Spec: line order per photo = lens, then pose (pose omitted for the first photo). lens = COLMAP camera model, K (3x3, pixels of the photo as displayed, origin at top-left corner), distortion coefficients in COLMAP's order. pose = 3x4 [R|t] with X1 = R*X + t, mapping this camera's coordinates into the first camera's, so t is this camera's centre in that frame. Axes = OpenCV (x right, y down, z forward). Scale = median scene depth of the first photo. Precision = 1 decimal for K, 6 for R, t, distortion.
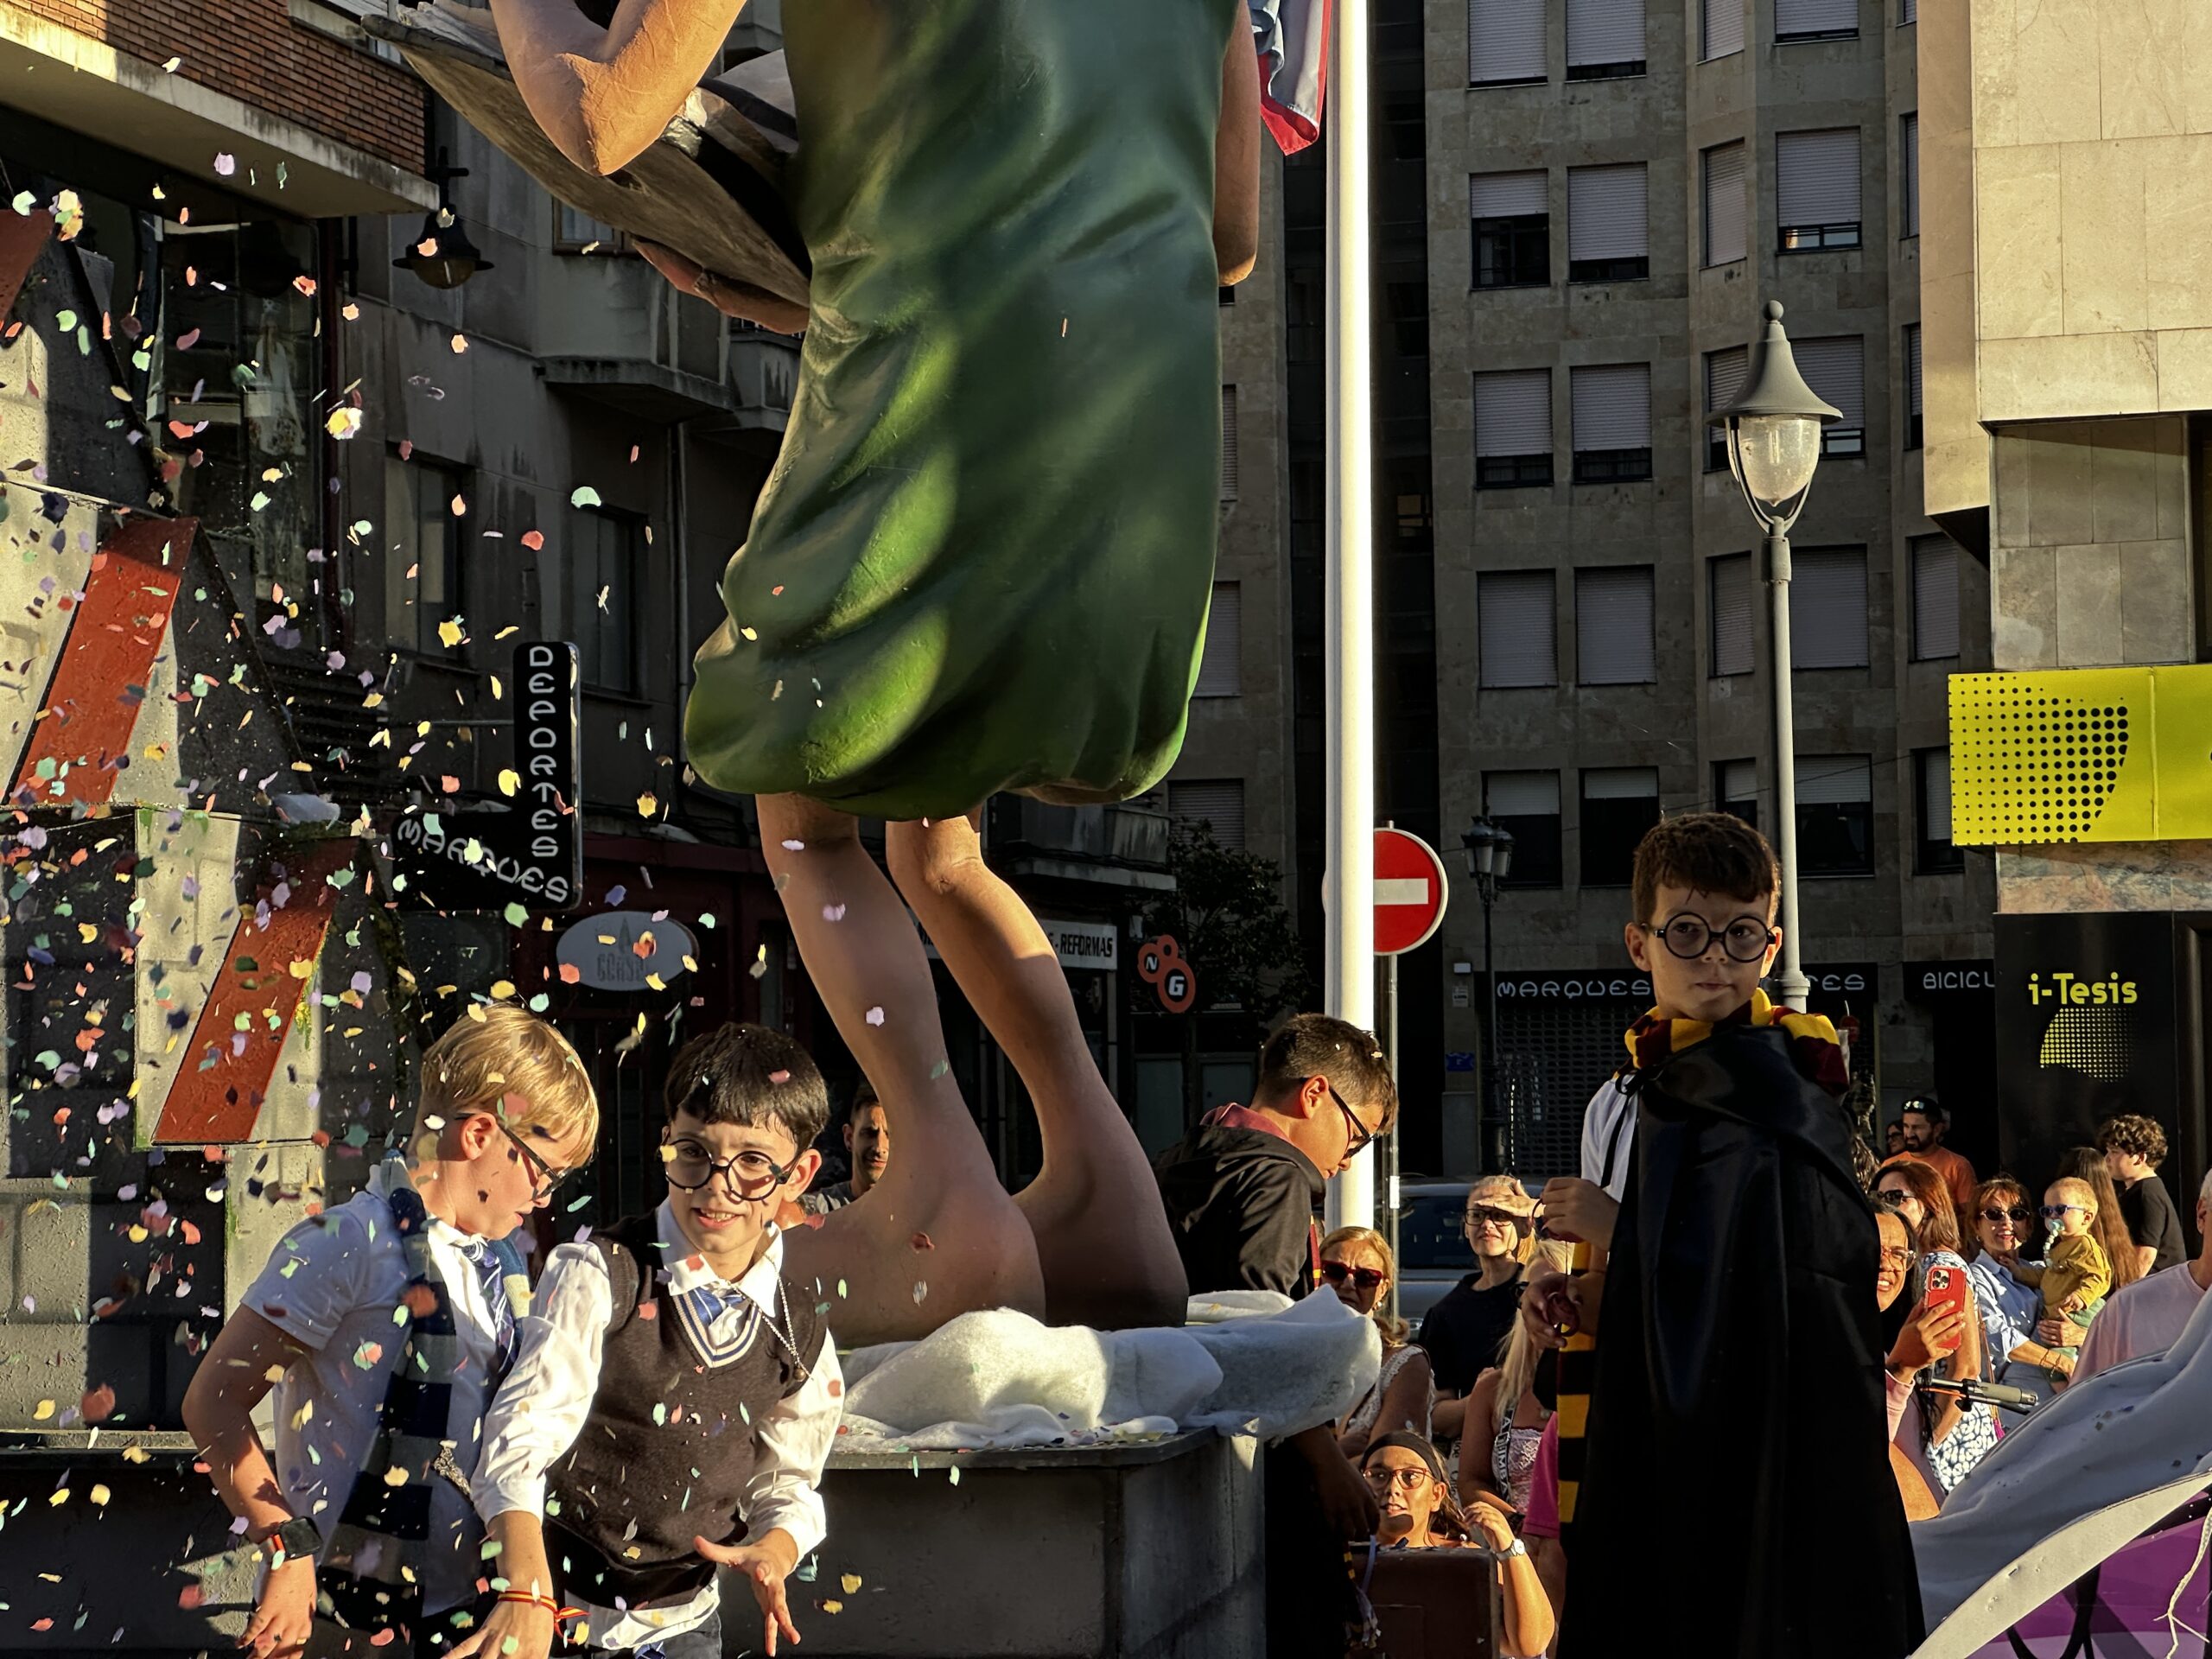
lens RADIAL K [[5048.6, 0, 1100.9], [0, 5048.6, 839.4], [0, 0, 1]] dist [0.043740, 0.000000]
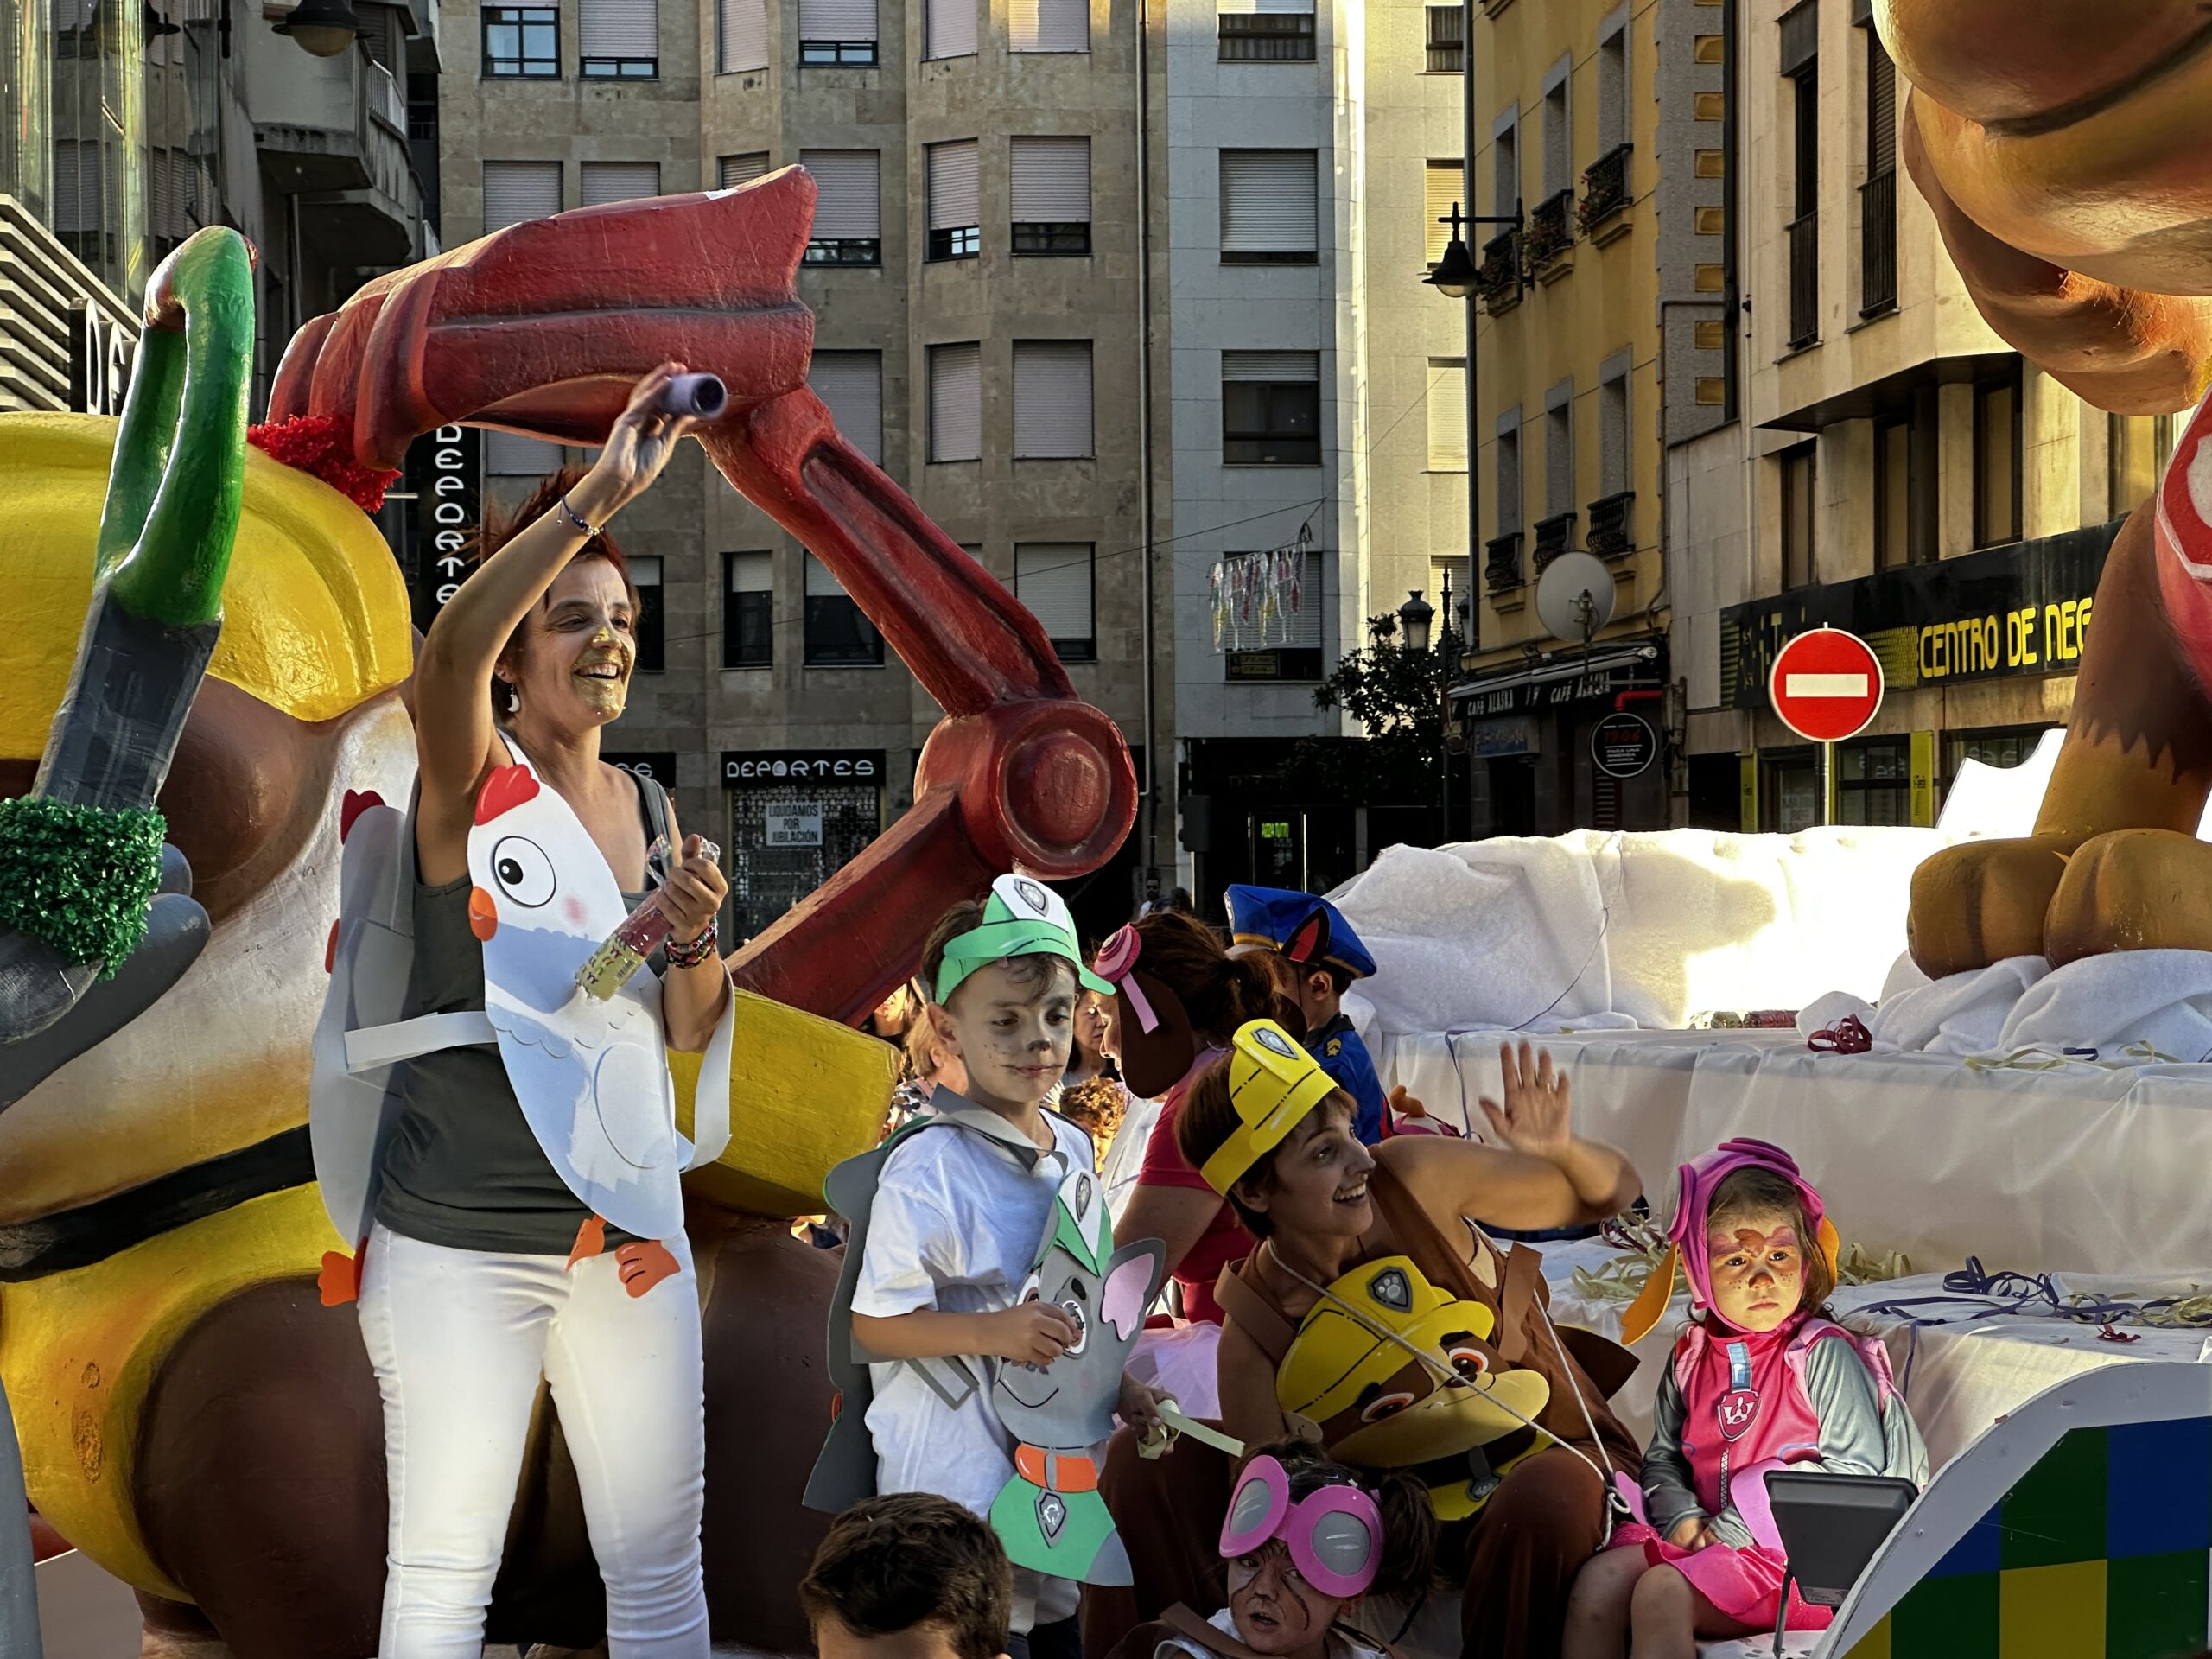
lens RADIAL K [[5059.4, 0, 1101.9], [0, 5059.4, 815.9], [0, 0, 1]] dist [0.207319, 0.000000]
pose [[0.919061, 0.006196, 0.394066, -0.220792], [-0.021236, 0.999202, 0.033818, 0.001853], [-0.393542, -0.039449, 0.918460, 0.006432]]
